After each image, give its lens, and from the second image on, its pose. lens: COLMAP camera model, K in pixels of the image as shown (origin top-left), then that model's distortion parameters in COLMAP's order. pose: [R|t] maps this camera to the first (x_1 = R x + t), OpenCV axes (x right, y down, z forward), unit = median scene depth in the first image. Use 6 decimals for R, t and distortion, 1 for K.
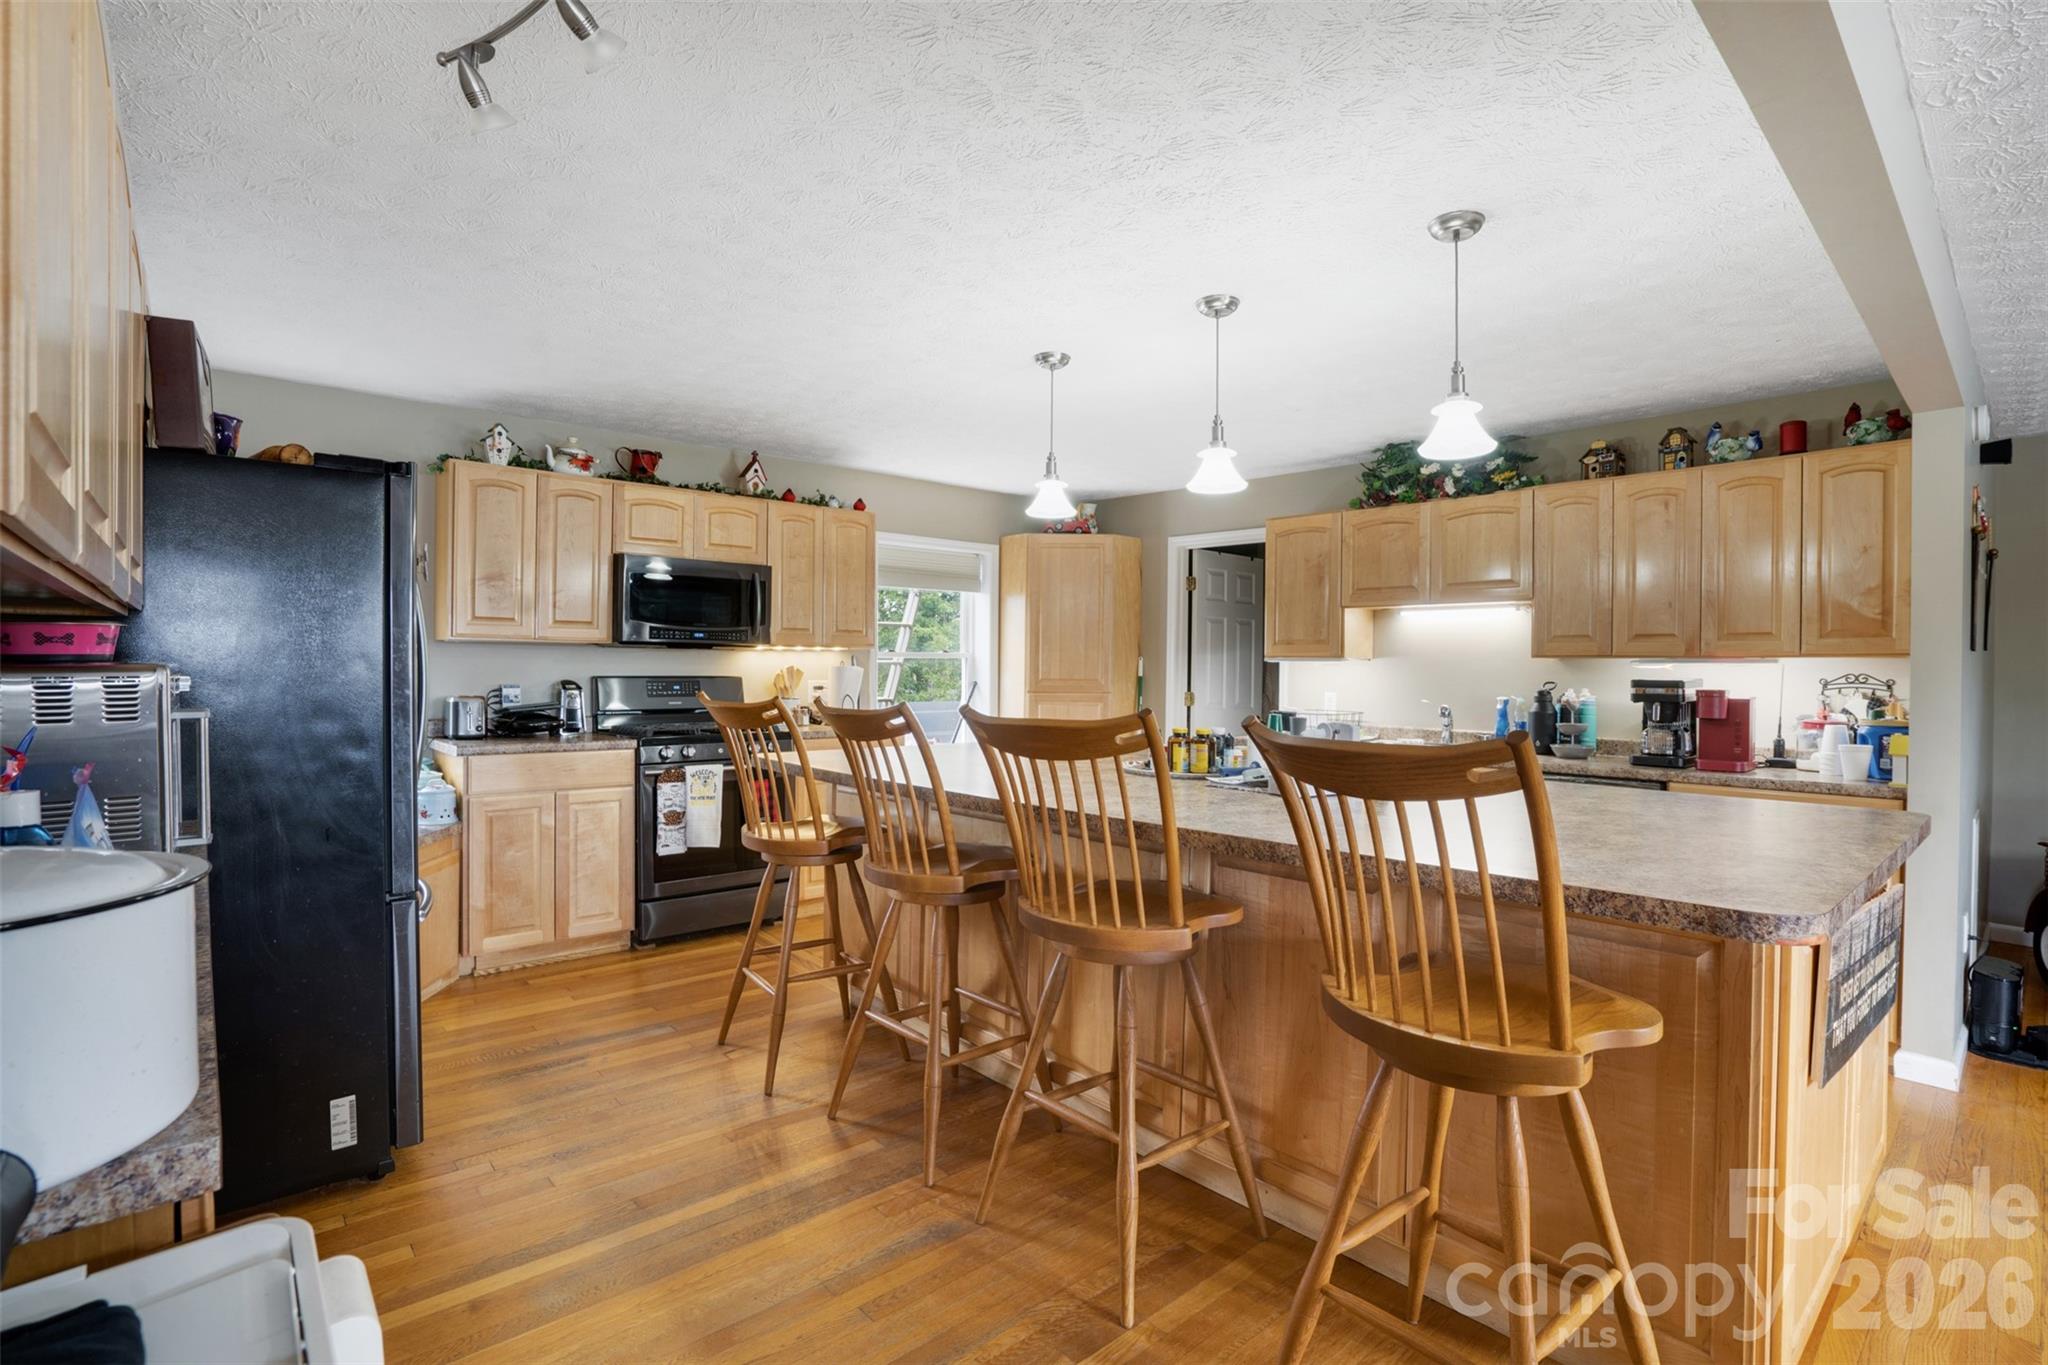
lens RADIAL K [[952.4, 0, 1019.1], [0, 952.4, 675.4], [0, 0, 1]] dist [-0.054050, 0.019097]
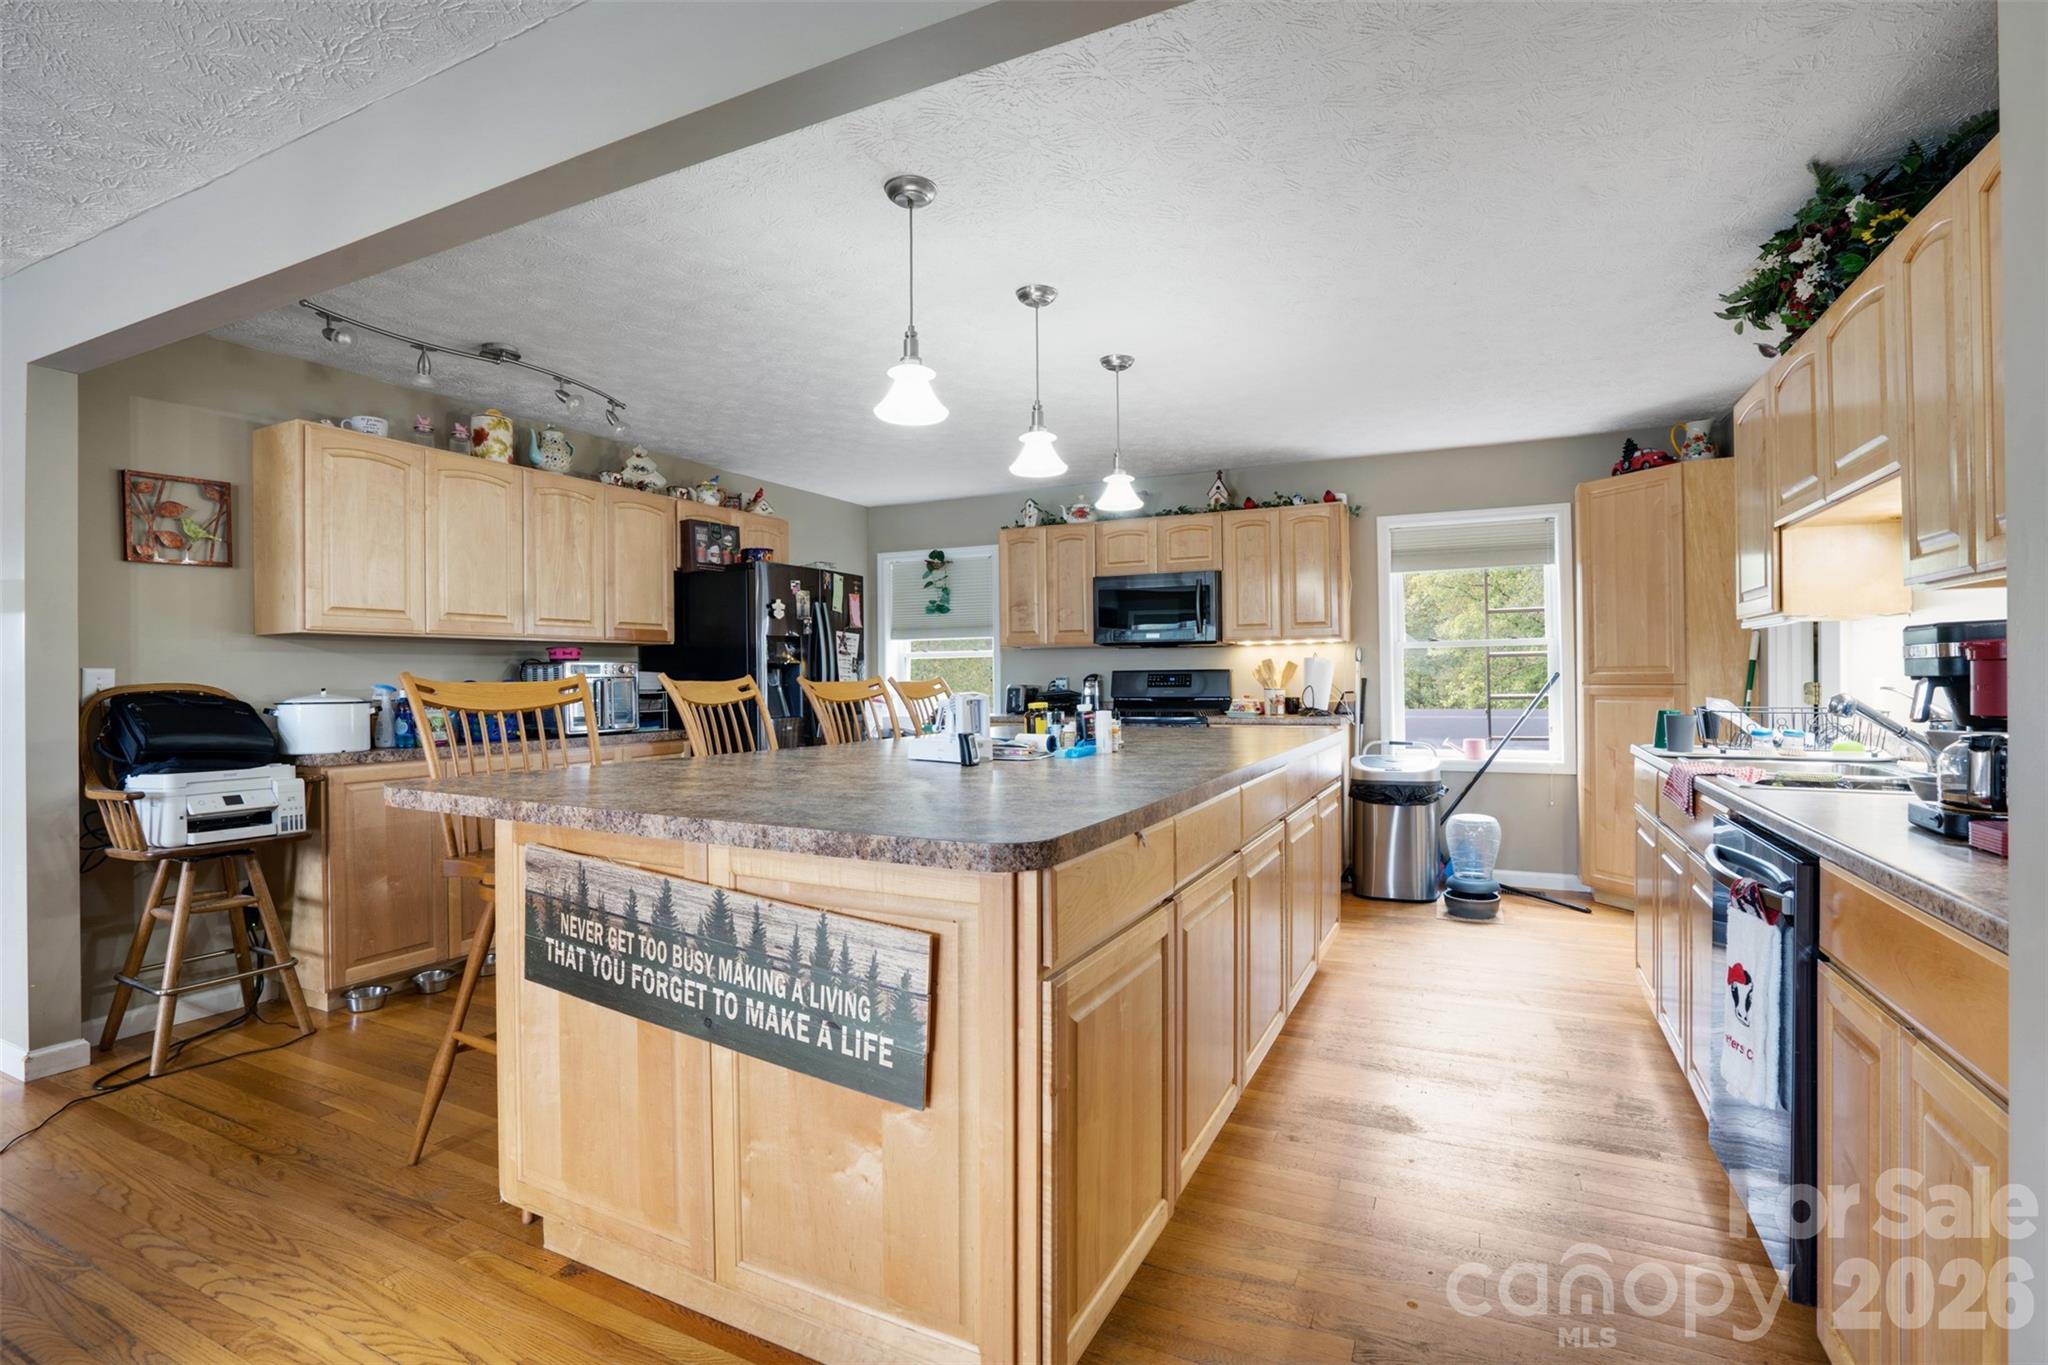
lens RADIAL K [[952.4, 0, 1019.1], [0, 952.4, 675.4], [0, 0, 1]] dist [-0.054050, 0.019097]
pose [[0.380347, -0.012031, -0.924766, 0.964268], [0.001108, 0.999921, -0.012553, 0.031914], [0.924843, 0.003750, 0.380330, 0.494648]]
